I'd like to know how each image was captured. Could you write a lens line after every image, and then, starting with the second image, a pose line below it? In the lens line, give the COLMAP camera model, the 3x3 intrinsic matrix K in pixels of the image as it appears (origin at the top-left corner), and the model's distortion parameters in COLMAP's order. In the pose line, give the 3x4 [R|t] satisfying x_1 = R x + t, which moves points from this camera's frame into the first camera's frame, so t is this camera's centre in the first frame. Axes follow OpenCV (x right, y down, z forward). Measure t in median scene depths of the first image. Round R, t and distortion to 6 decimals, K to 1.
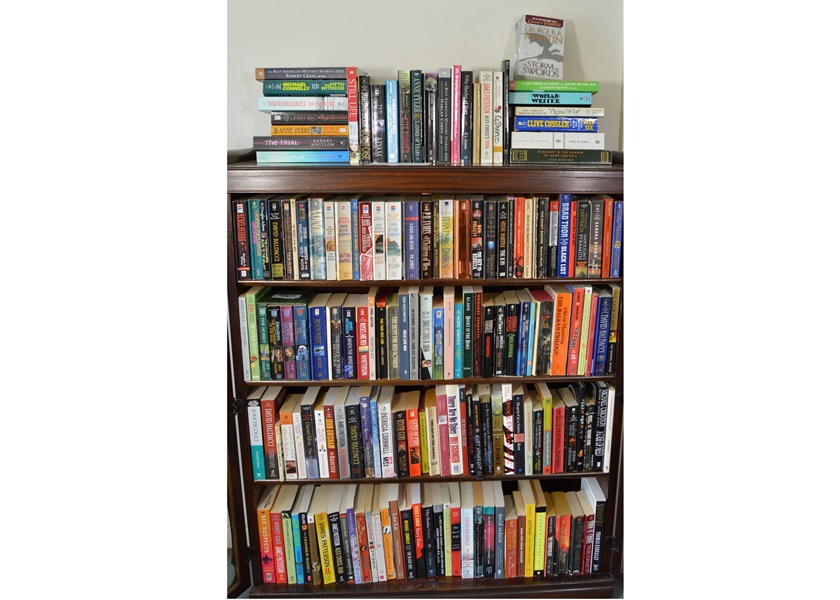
lens RADIAL K [[596.6, 0, 459.0], [0, 596.6, 270.3], [0, 0, 1]] dist [-0.103056, 0.025207]
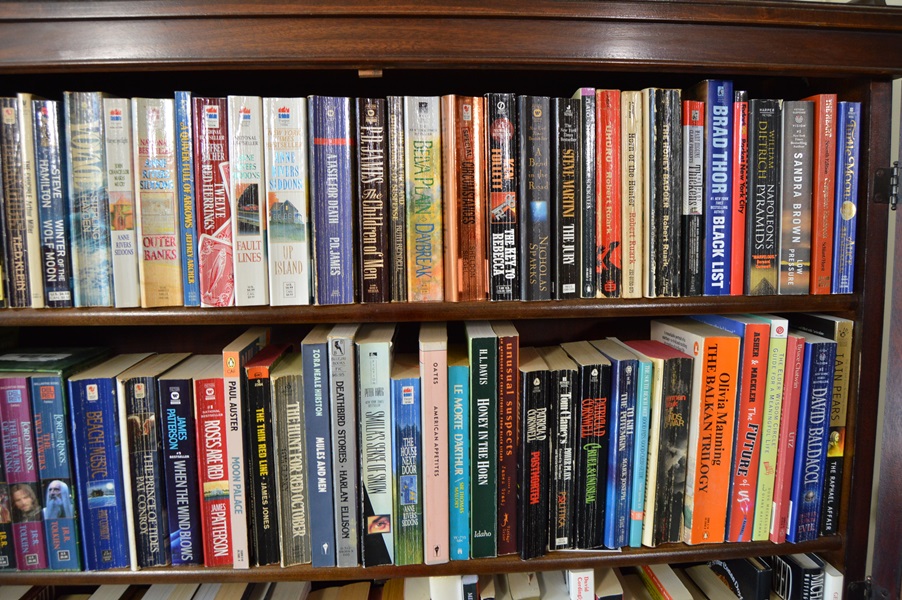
lens RADIAL K [[676.7, 0, 447.1], [0, 676.7, 315.4], [0, 0, 1]] dist [-0.104083, 0.037826]
pose [[0.999797, -0.018554, 0.007822, -0.010905], [0.019255, 0.994604, -0.101943, 0.068179], [-0.005888, 0.102073, 0.994759, 0.564803]]
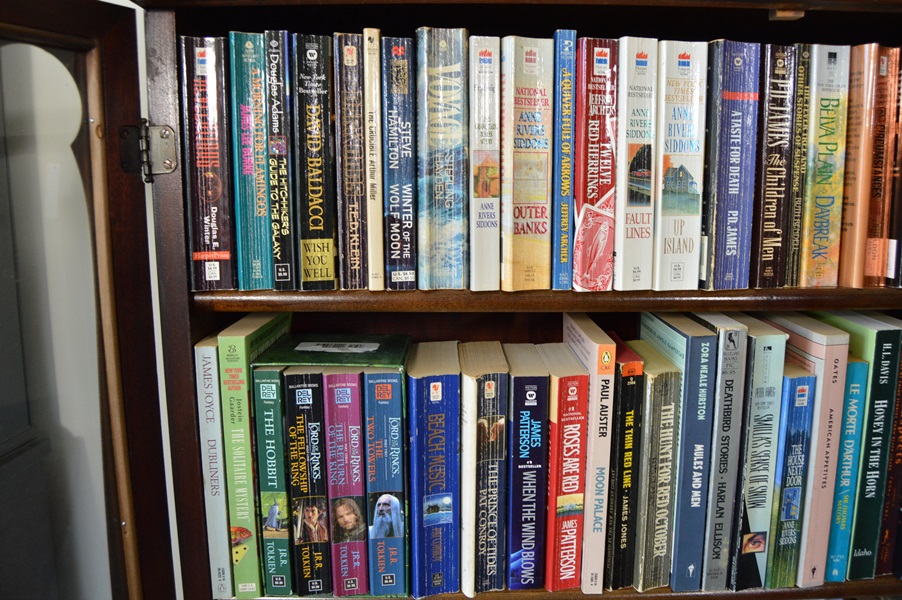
lens RADIAL K [[676.7, 0, 452.0], [0, 676.7, 316.6], [0, 0, 1]] dist [-0.104083, 0.037826]
pose [[0.998653, -0.007884, -0.051292, -0.210435], [0.004632, 0.997989, -0.063215, 0.052569], [0.051687, 0.062893, 0.996681, 0.626756]]
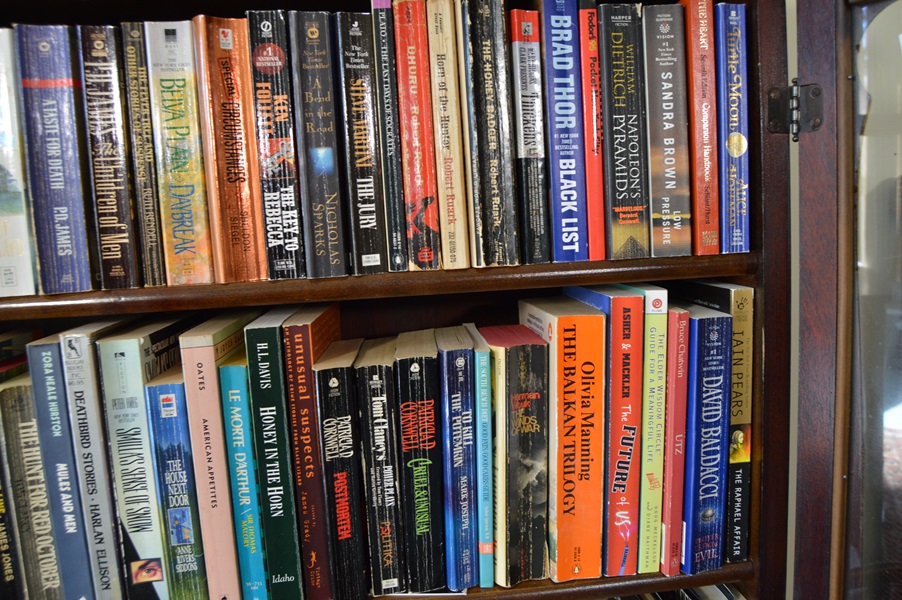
lens RADIAL K [[676.7, 0, 451.5], [0, 676.7, 312.2], [0, 0, 1]] dist [-0.104083, 0.037826]
pose [[0.997846, -0.059238, 0.028182, 0.102488], [0.061824, 0.992857, -0.102044, 0.070620], [-0.021936, 0.103566, 0.994381, 0.665253]]
